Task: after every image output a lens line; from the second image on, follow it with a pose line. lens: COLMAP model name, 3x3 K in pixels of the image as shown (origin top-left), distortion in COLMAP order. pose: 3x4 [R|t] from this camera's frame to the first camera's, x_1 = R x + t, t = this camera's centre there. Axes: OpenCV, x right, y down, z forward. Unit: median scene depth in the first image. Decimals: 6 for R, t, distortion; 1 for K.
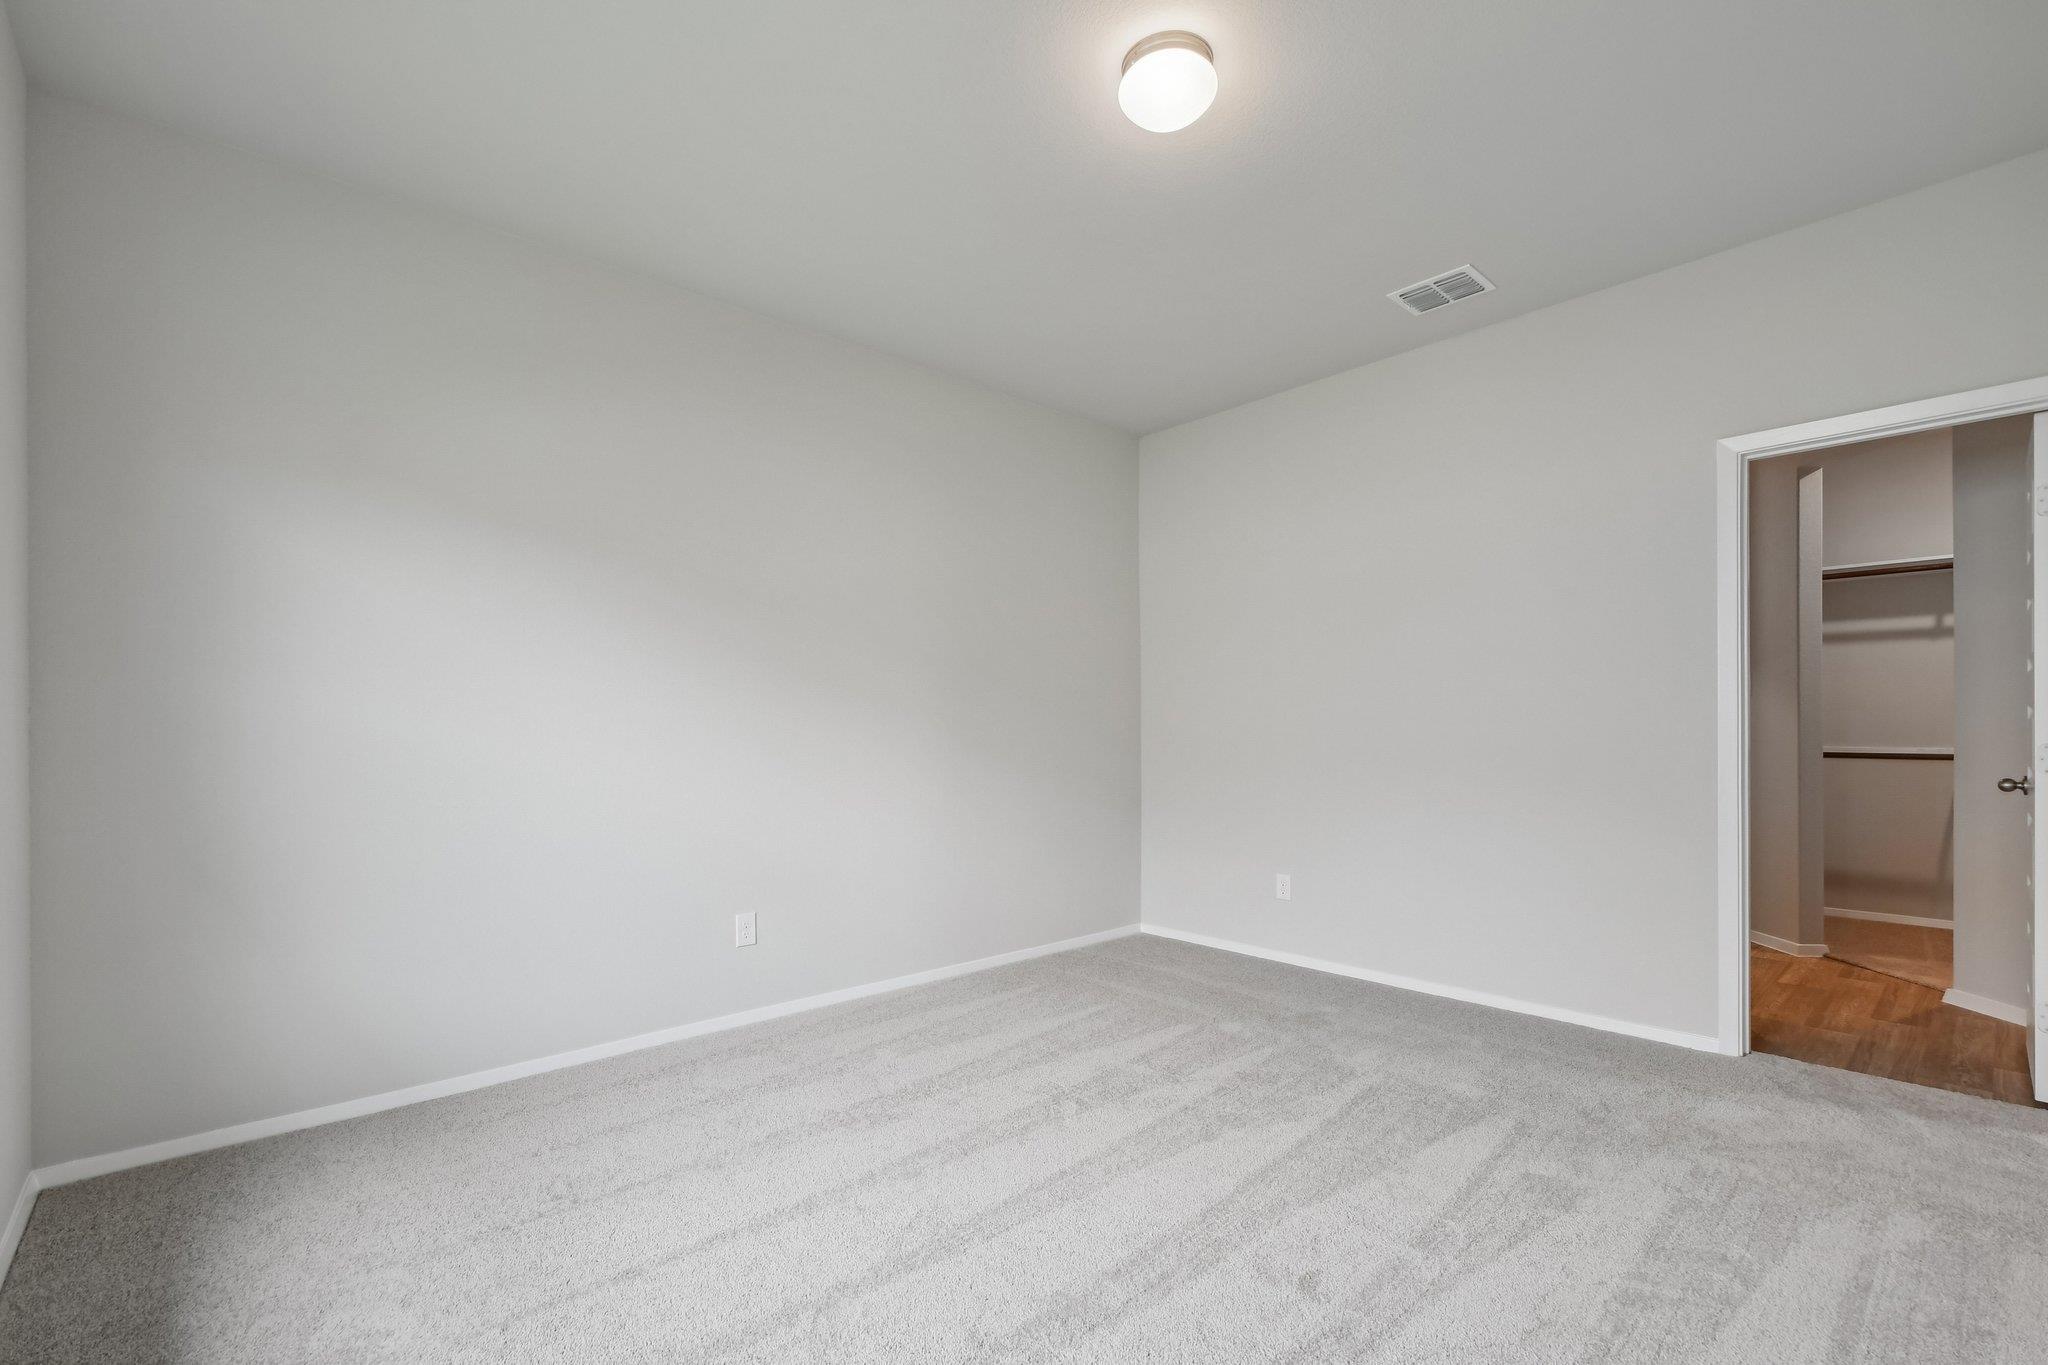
lens RADIAL K [[903.9, 0, 1014.9], [0, 903.9, 732.4], [0, 0, 1]] dist [-0.000865, -0.000752]
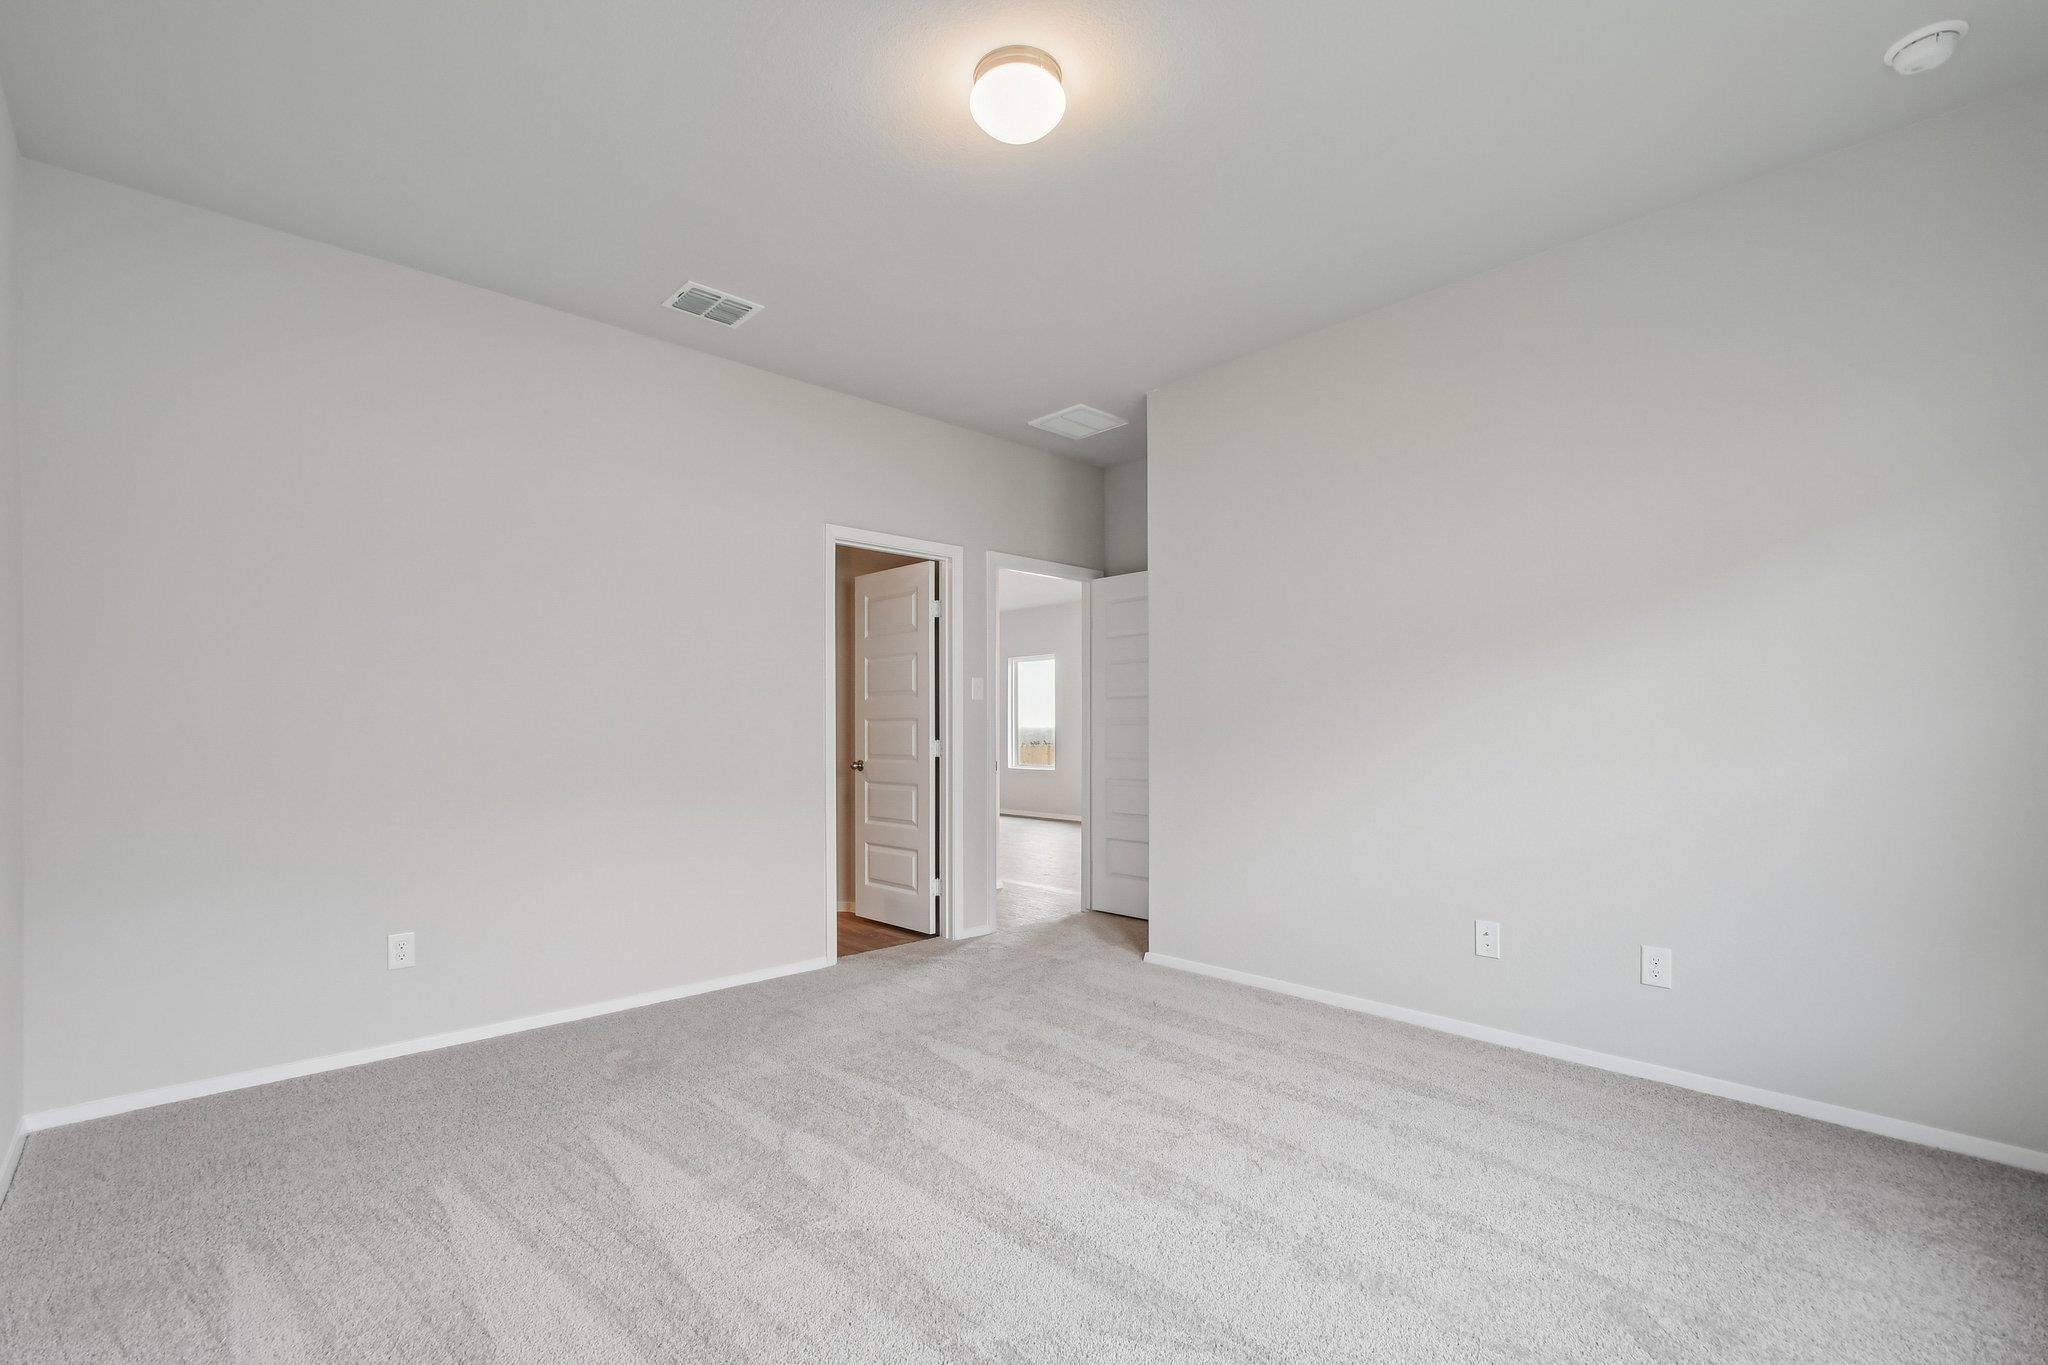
lens RADIAL K [[903.9, 0, 1014.9], [0, 903.9, 732.4], [0, 0, 1]] dist [-0.000865, -0.000752]
pose [[-0.020160, 0.006086, 0.999778, -0.637379], [0.006110, 0.999964, -0.005964, 0.006950], [-0.999778, 0.005989, -0.020196, 0.771845]]
